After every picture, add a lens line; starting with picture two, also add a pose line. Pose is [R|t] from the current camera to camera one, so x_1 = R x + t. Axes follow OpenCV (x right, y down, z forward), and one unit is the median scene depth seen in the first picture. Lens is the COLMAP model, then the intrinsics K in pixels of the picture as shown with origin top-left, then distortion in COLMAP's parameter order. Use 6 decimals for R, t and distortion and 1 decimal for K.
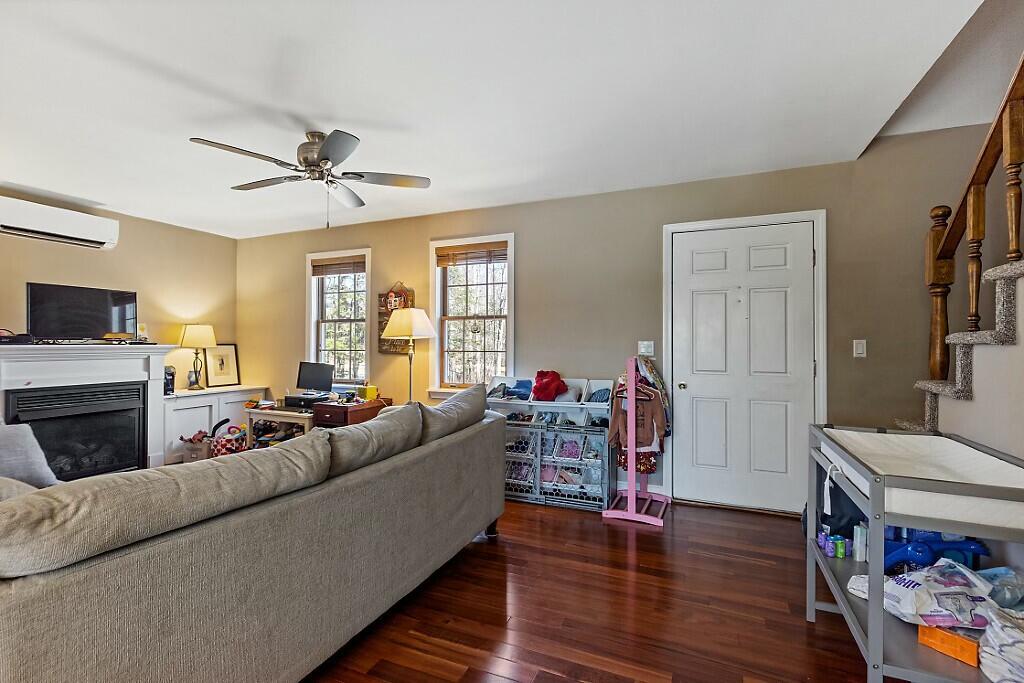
lens RADIAL K [[461.3, 0, 507.1], [0, 461.3, 344.9], [0, 0, 1]] dist [-0.000532, -0.000880]
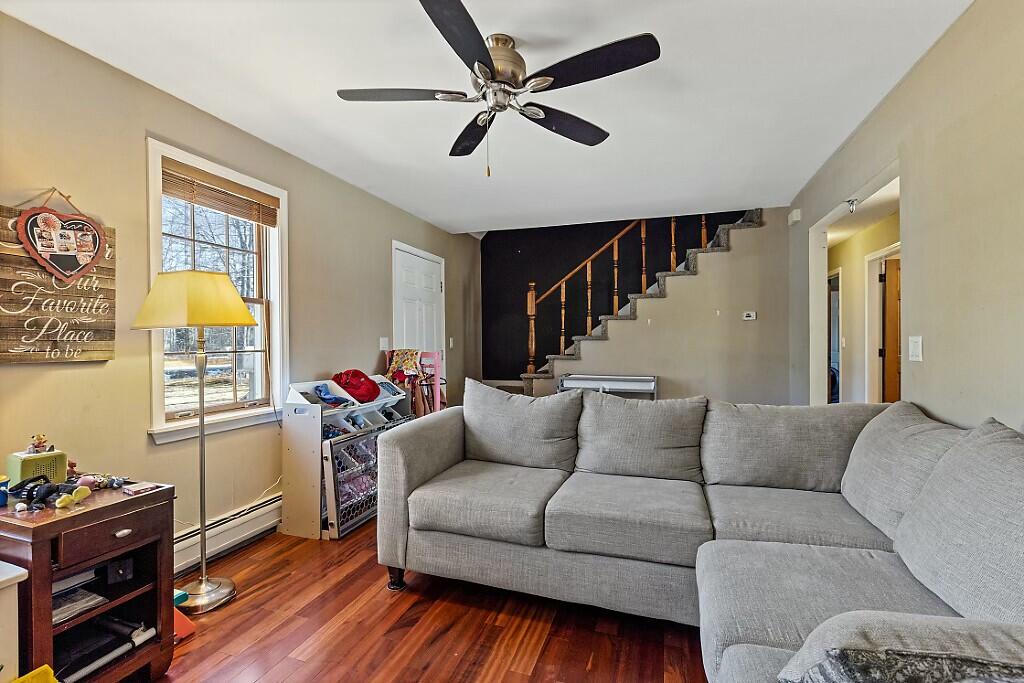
lens RADIAL K [[461.3, 0, 511.4], [0, 461.3, 340.3], [0, 0, 1]] dist [-0.000532, -0.000880]
pose [[-0.087275, -0.003151, 0.996179, -0.834914], [-0.002906, 0.999992, 0.002908, -0.005340], [-0.996180, -0.002641, -0.087283, 0.765134]]
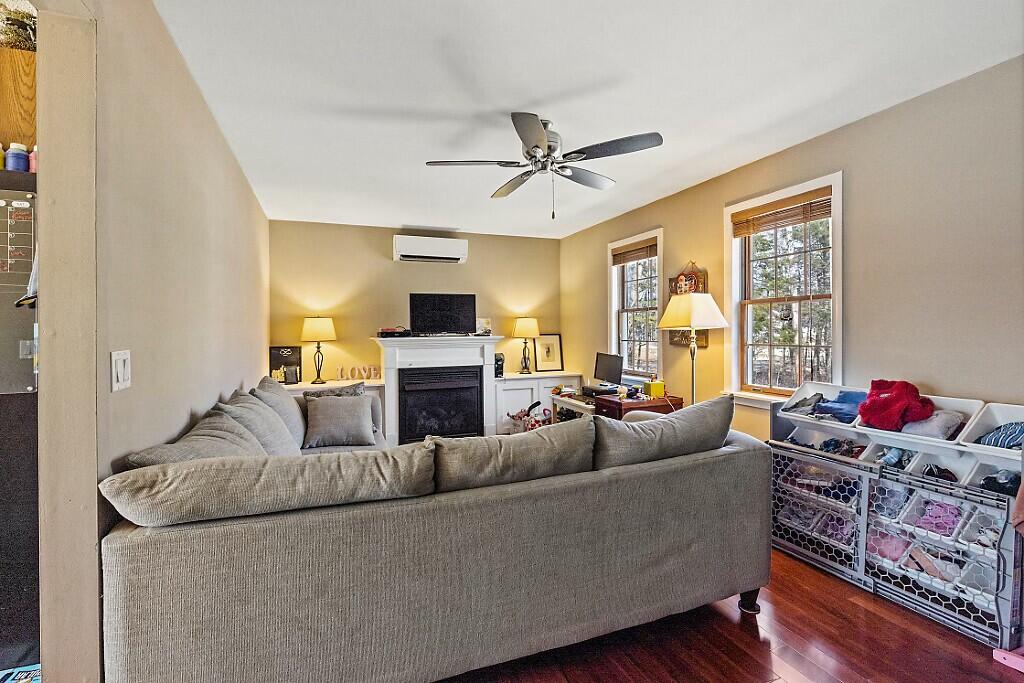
lens RADIAL K [[461.3, 0, 500.6], [0, 461.3, 338.3], [0, 0, 1]] dist [-0.000532, -0.000880]
pose [[0.700738, 0.004658, -0.713403, 0.157492], [0.010021, 0.999816, 0.016371, -0.016450], [0.713348, -0.018621, 0.700562, 0.183609]]
